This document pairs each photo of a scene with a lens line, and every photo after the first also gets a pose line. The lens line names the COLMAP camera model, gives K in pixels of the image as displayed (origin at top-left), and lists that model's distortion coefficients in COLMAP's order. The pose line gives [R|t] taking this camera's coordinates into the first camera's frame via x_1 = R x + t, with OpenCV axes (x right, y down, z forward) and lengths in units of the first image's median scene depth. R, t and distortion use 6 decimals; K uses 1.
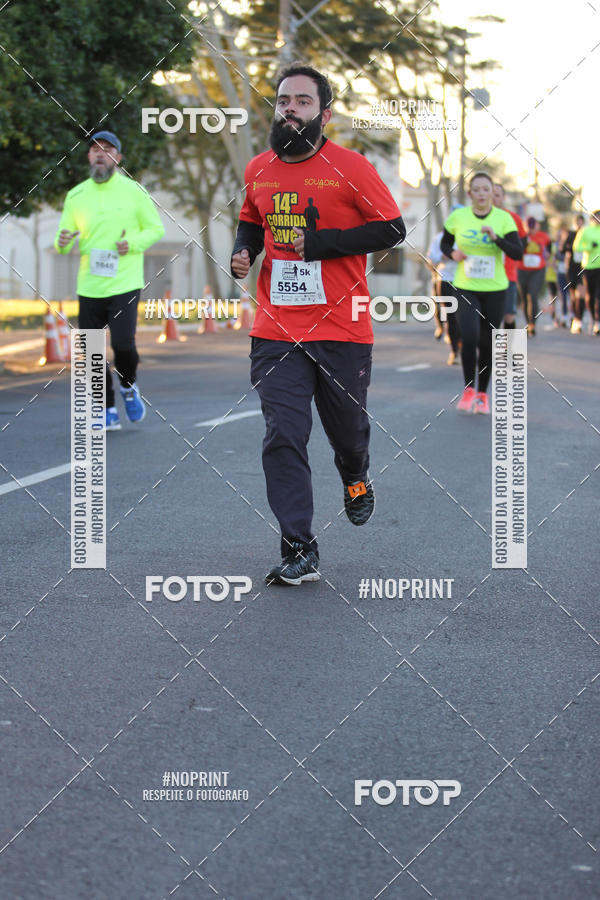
lens RADIAL K [[5315.4, 0, 300.0], [0, 5315.4, 450.0], [0, 0, 1]] dist [-0.080061, -31.045411]
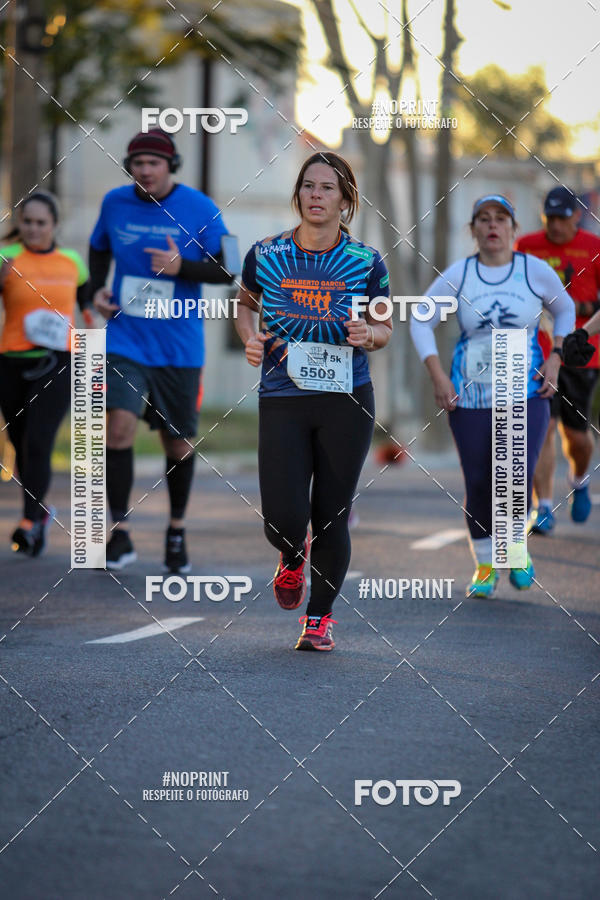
lens RADIAL K [[5711.3, 0, 300.0], [0, 5711.3, 450.0], [0, 0, 1]] dist [0.017101, 11.217364]
pose [[0.999793, 0.018440, -0.008578, 0.022979], [-0.018972, 0.997595, -0.066664, 0.004266], [0.007329, 0.066813, 0.997739, 0.543504]]
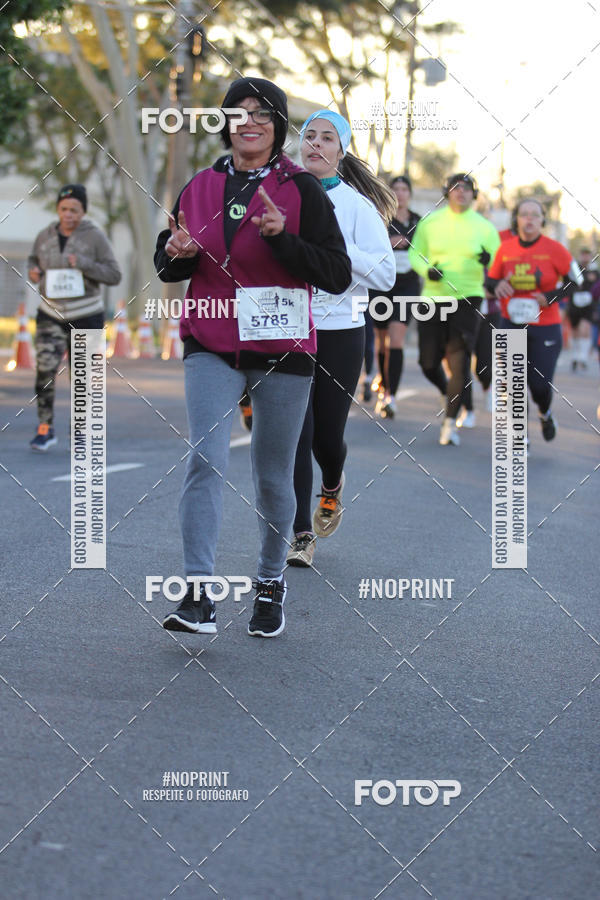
lens RADIAL K [[6452.5, 0, 327.2], [0, 6452.5, 450.2], [0, 0, 1]] dist [0.150452, 6.338940]
pose [[0.999187, 0.037263, 0.015365, 0.005900], [-0.037082, 0.999241, -0.011890, 0.000781], [-0.015797, 0.011311, 0.999811, 0.058579]]
